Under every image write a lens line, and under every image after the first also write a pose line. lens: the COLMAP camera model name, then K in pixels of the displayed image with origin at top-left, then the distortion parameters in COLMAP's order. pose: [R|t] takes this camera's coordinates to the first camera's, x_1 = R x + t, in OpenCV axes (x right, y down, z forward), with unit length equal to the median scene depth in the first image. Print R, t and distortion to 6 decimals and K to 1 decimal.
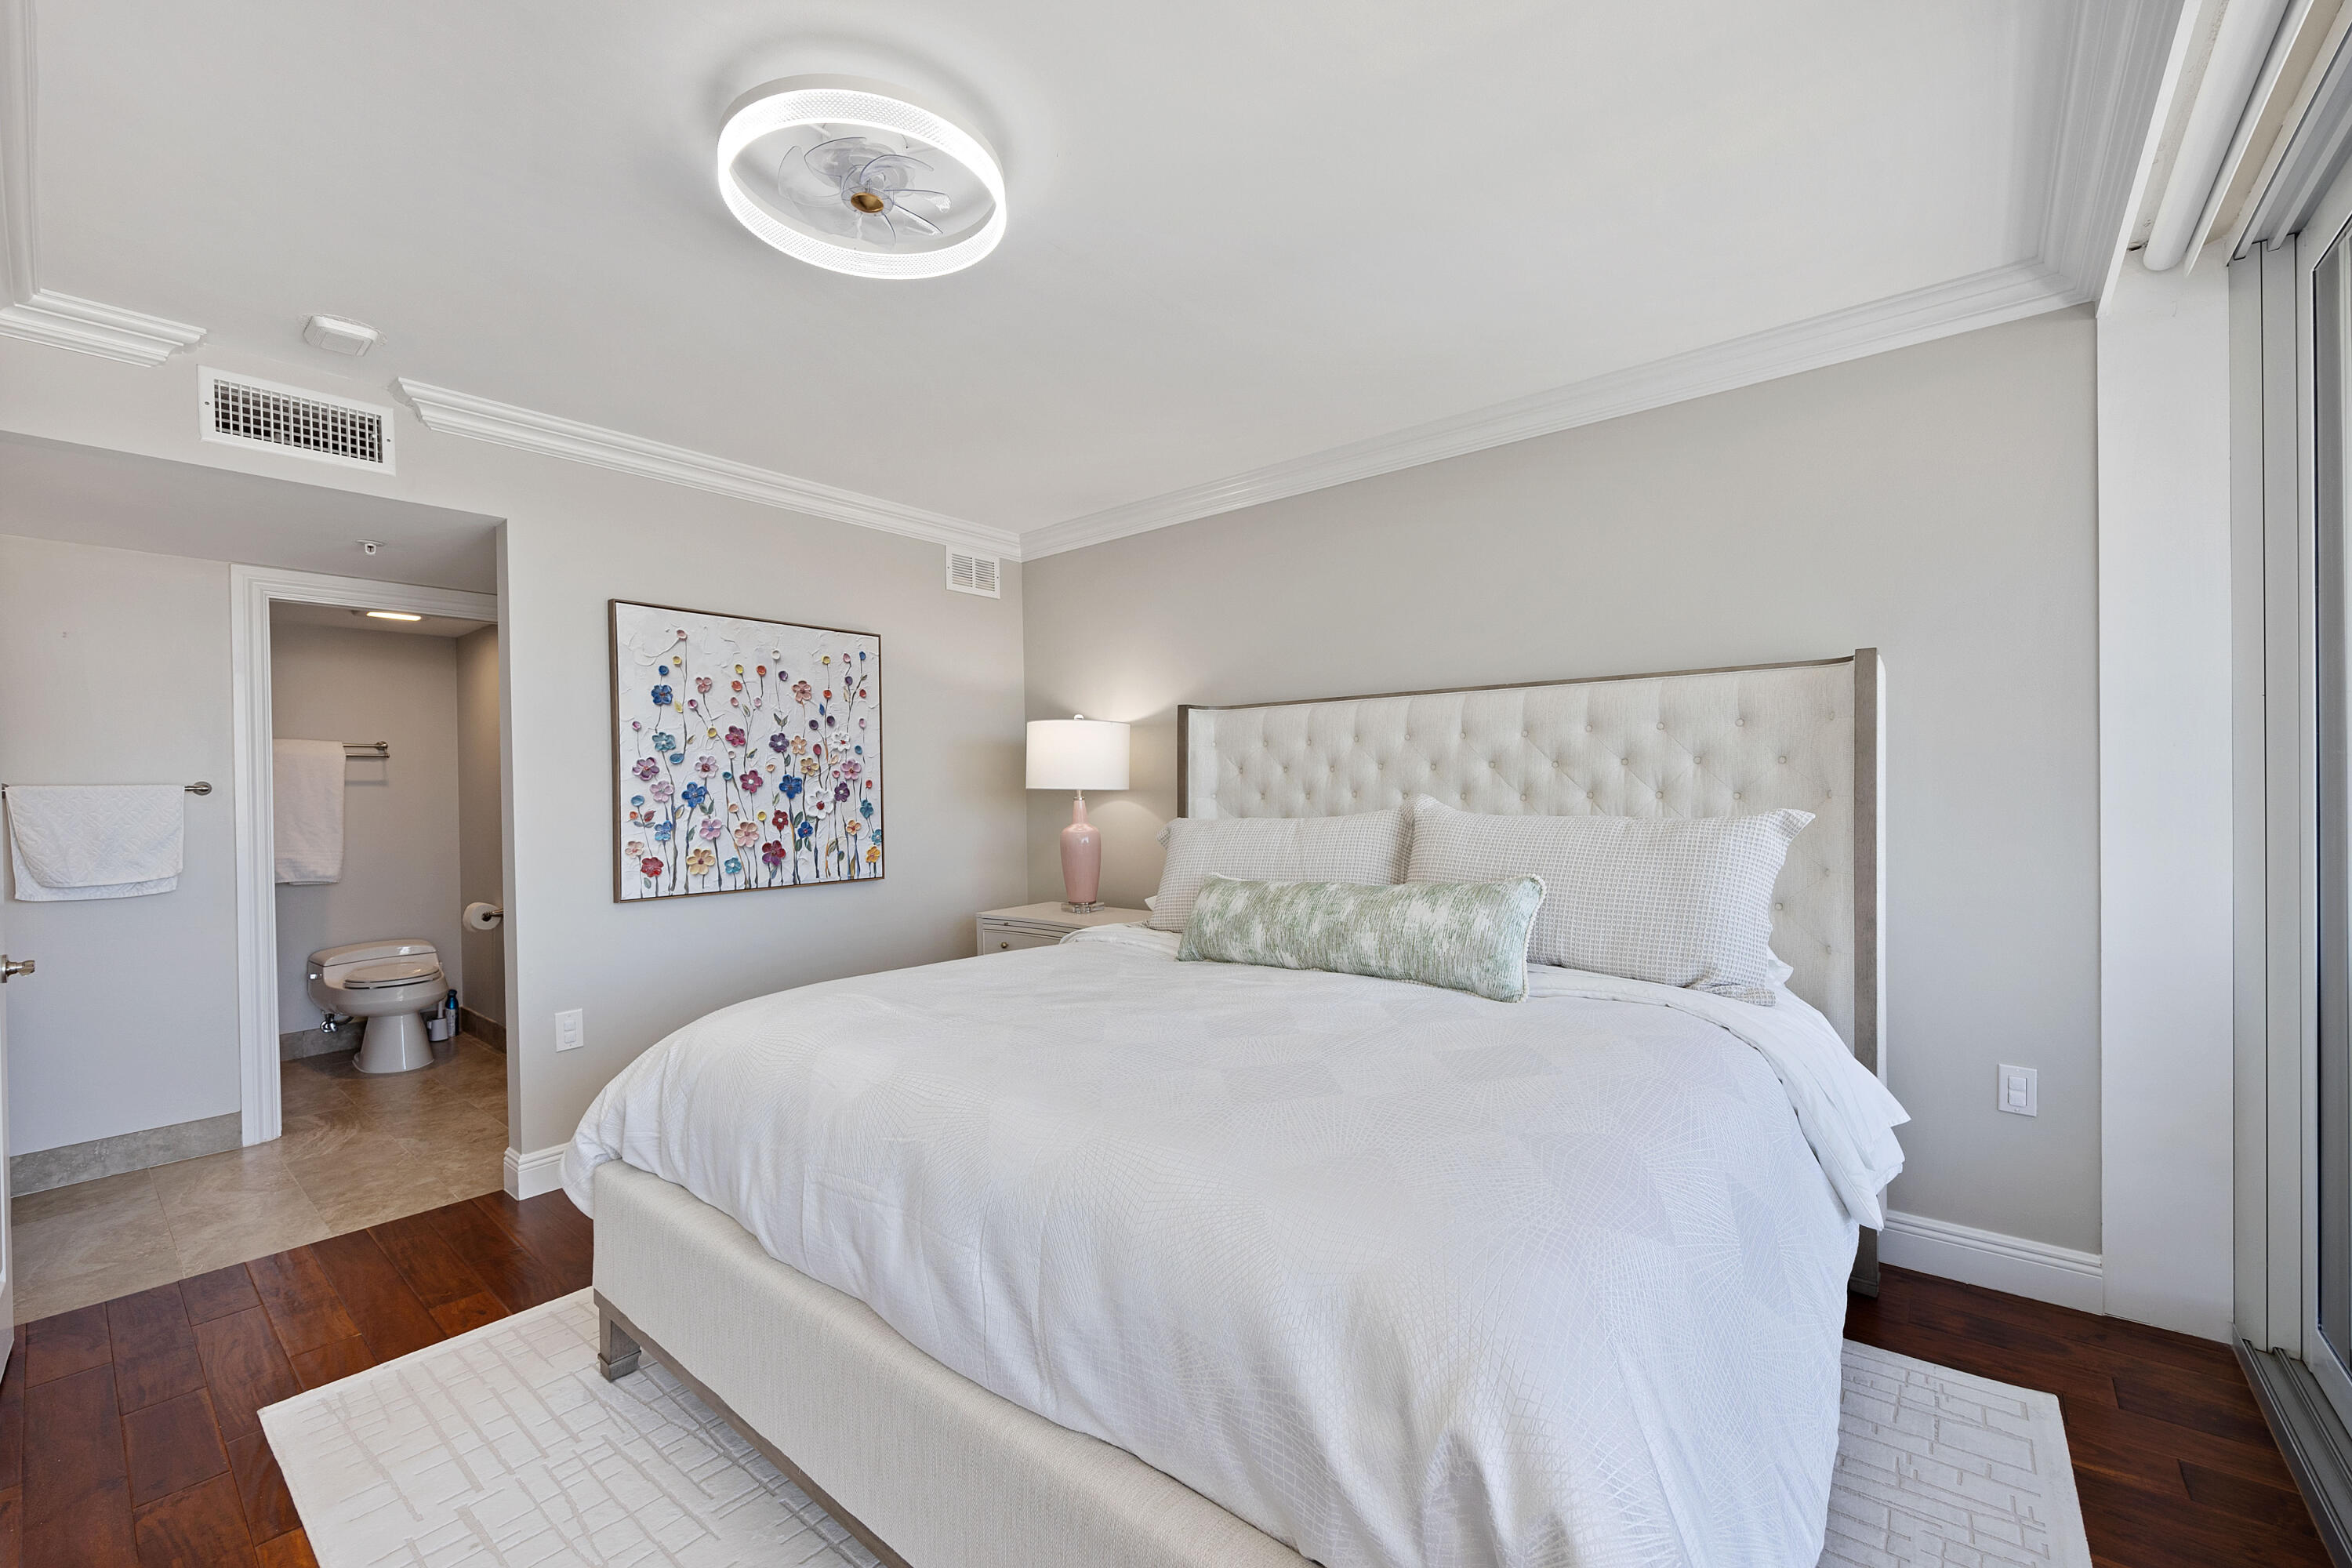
lens RADIAL K [[951.7, 0, 1178.0], [0, 951.7, 811.4], [0, 0, 1]] dist [-0.000515, -0.000273]
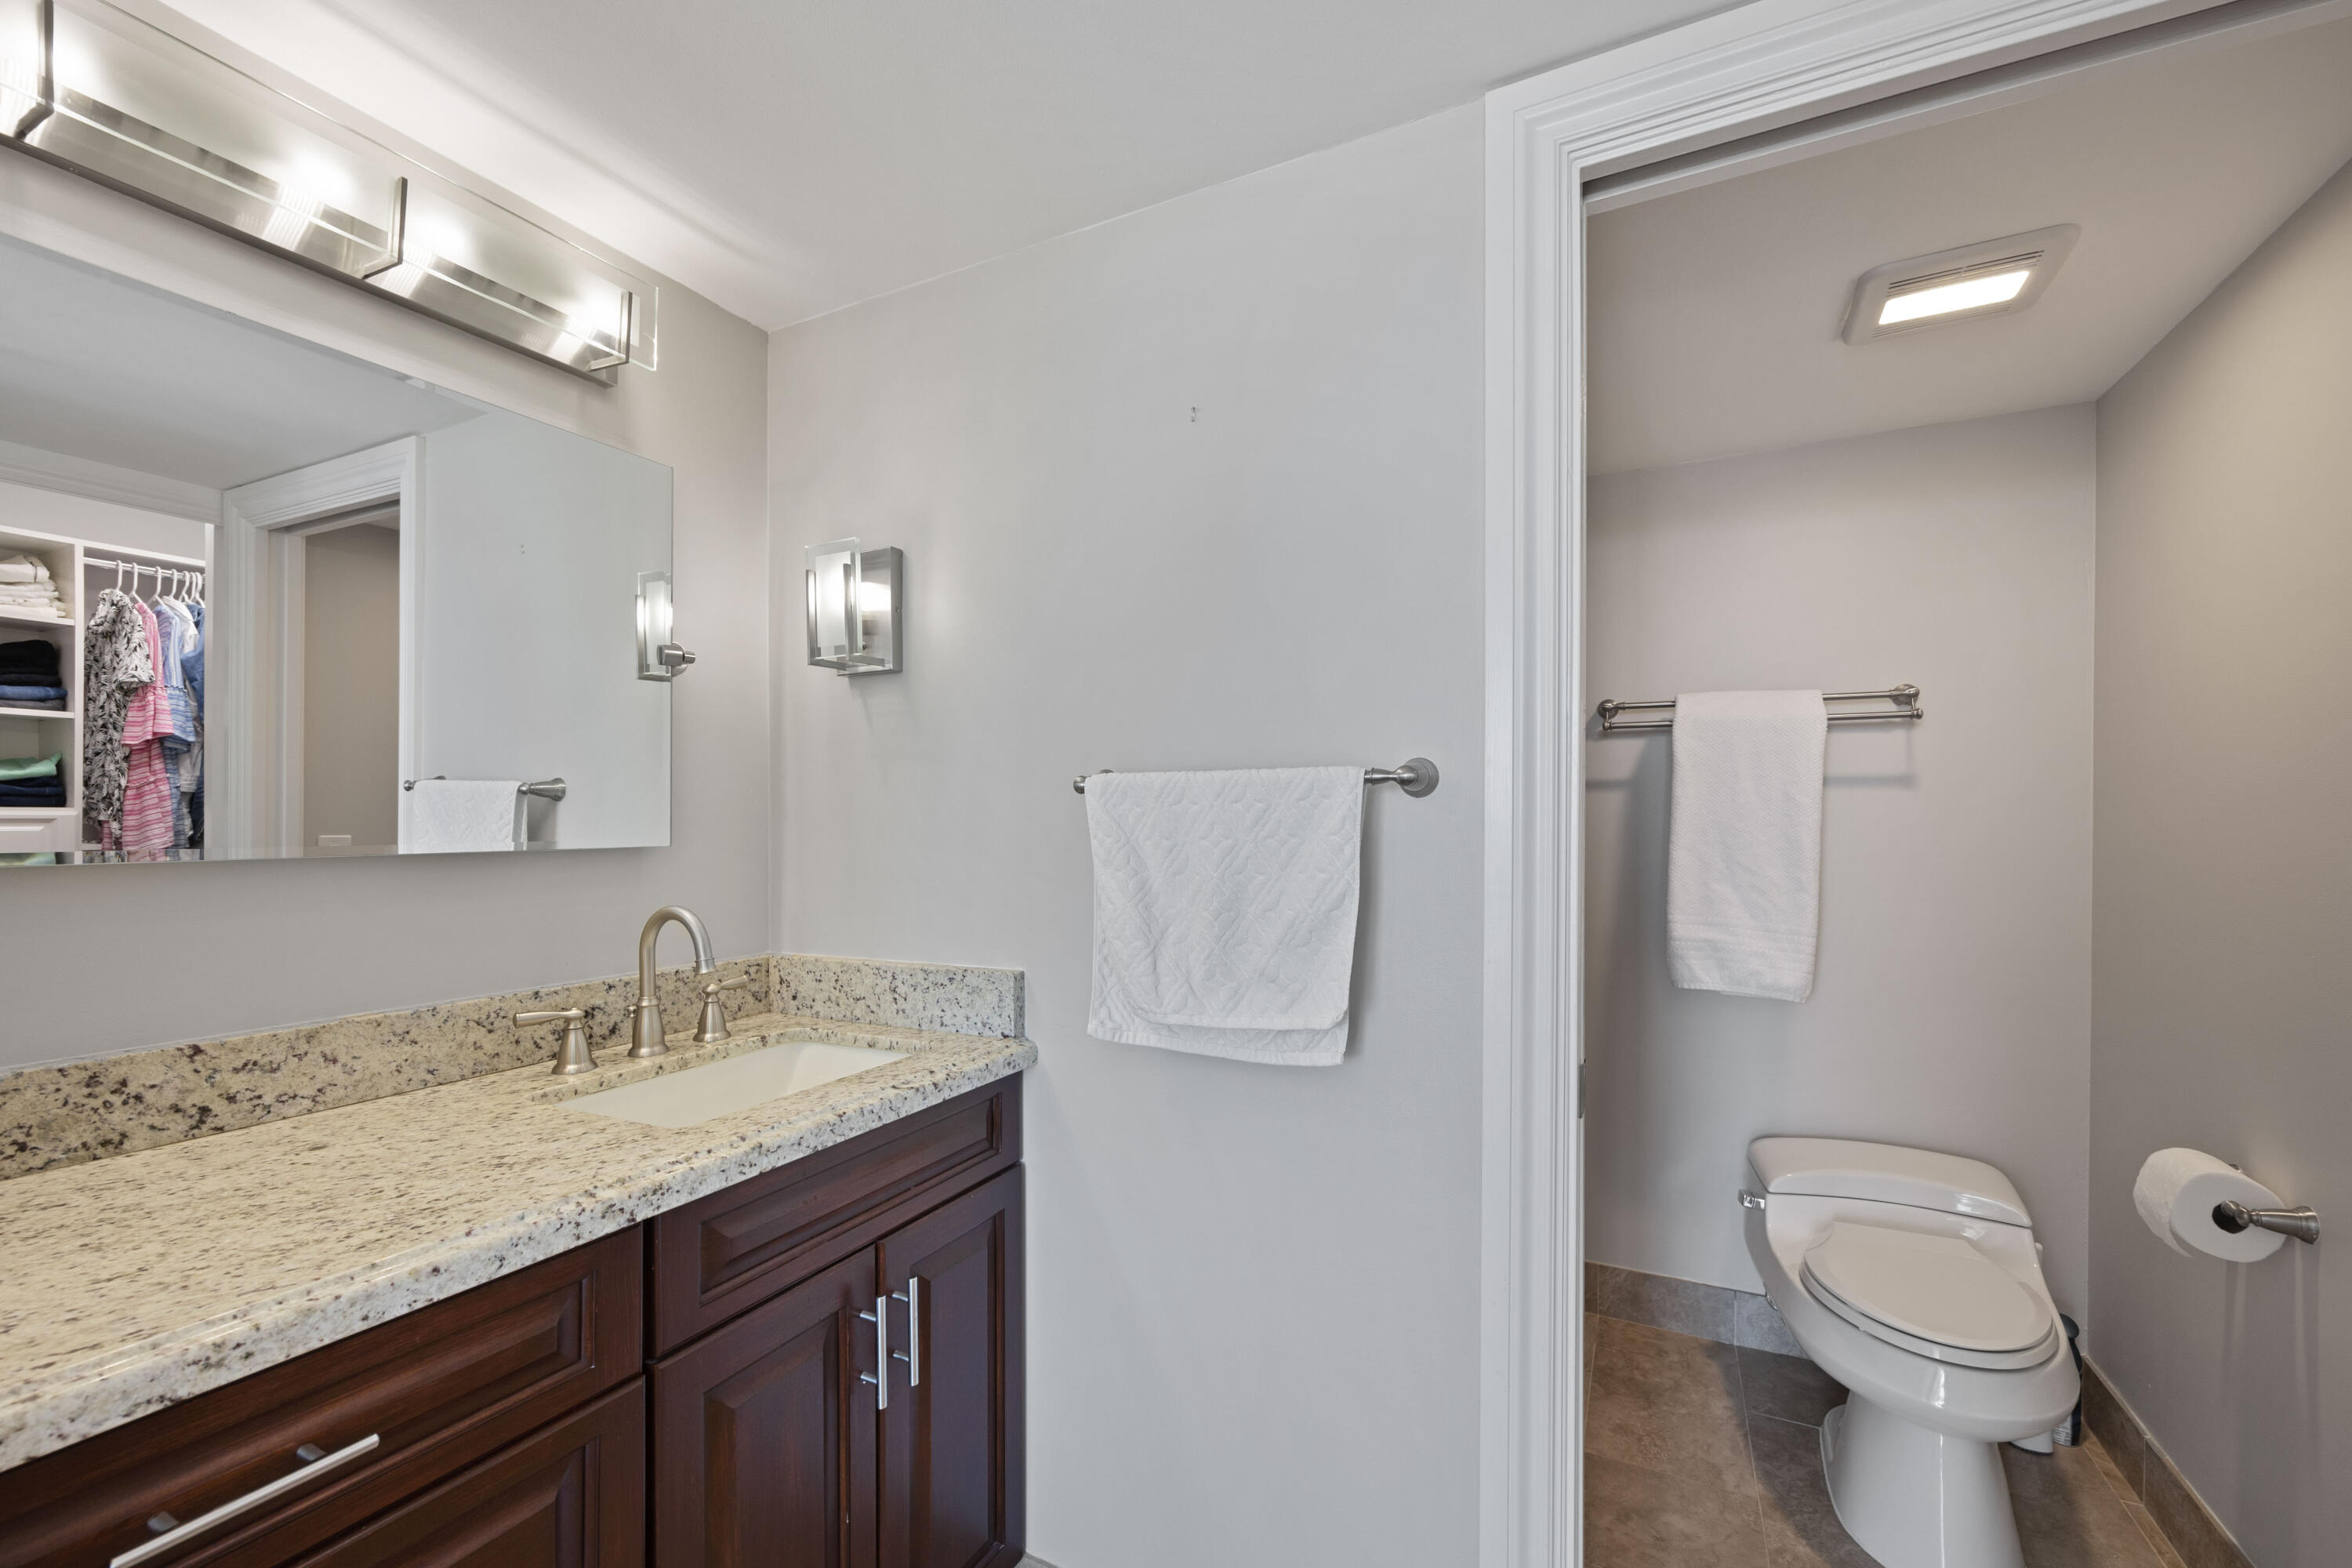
lens RADIAL K [[951.7, 0, 1178.0], [0, 951.7, 811.4], [0, 0, 1]] dist [-0.000515, -0.000273]
pose [[0.226443, 0.006348, -0.974004, -0.512463], [-0.029515, 0.999564, -0.000347, -0.006637], [0.973577, 0.028826, 0.226531, 0.608203]]
